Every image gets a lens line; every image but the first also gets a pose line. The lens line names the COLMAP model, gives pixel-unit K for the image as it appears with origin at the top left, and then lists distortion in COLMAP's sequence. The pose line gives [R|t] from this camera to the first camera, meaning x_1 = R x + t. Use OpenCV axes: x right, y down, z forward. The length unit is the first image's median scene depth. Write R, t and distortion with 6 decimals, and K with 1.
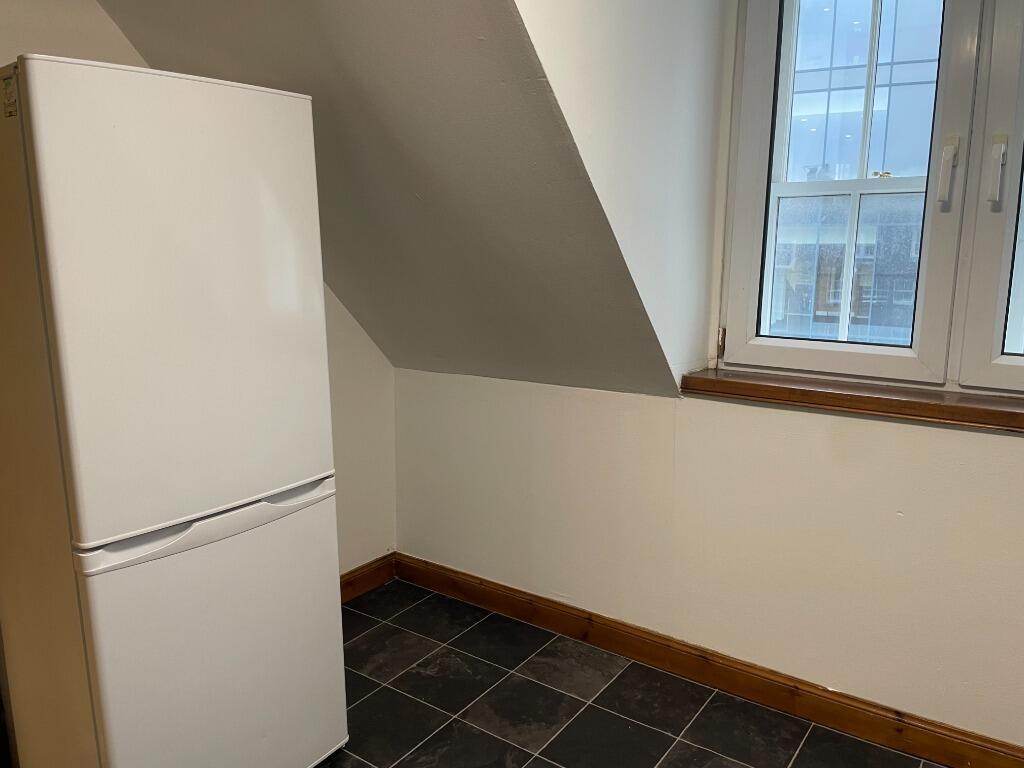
lens RADIAL K [[782.0, 0, 511.8], [0, 782.0, 381.5], [0, 0, 1]] dist [-0.004382, -0.003249]
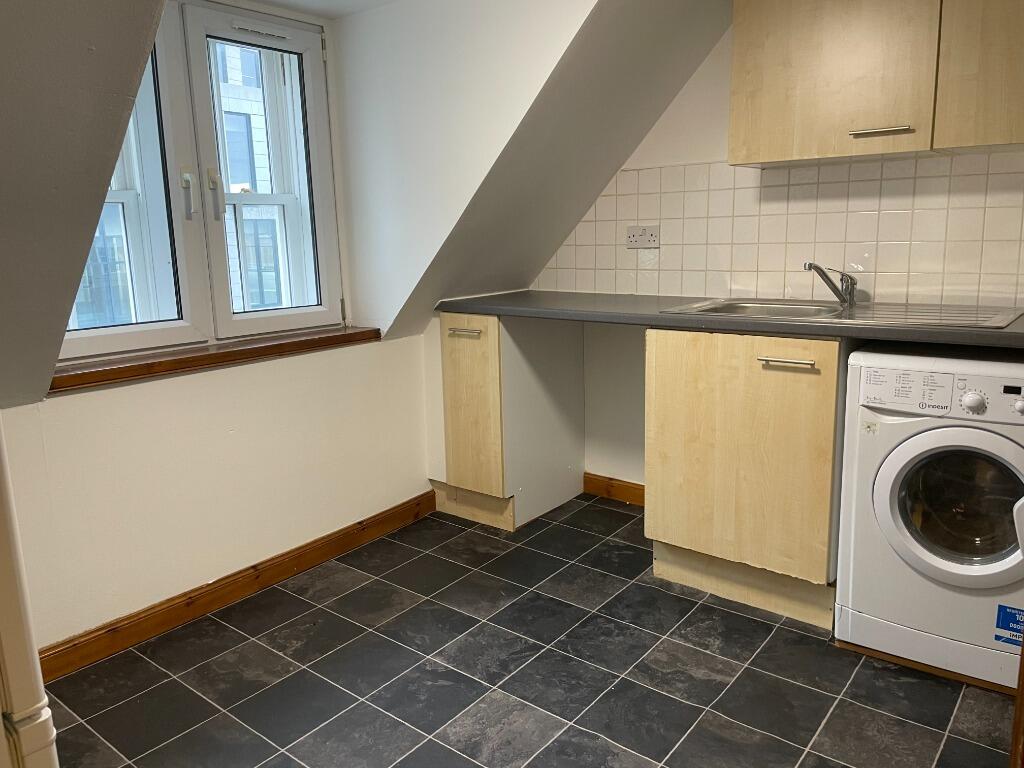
lens RADIAL K [[782.0, 0, 513.2], [0, 782.0, 385.7], [0, 0, 1]] dist [-0.004382, -0.003249]
pose [[0.029280, -0.244505, 0.969206, -0.758180], [0.147285, 0.960093, 0.237756, -0.160242], [-0.988661, 0.135788, 0.064123, 0.353596]]
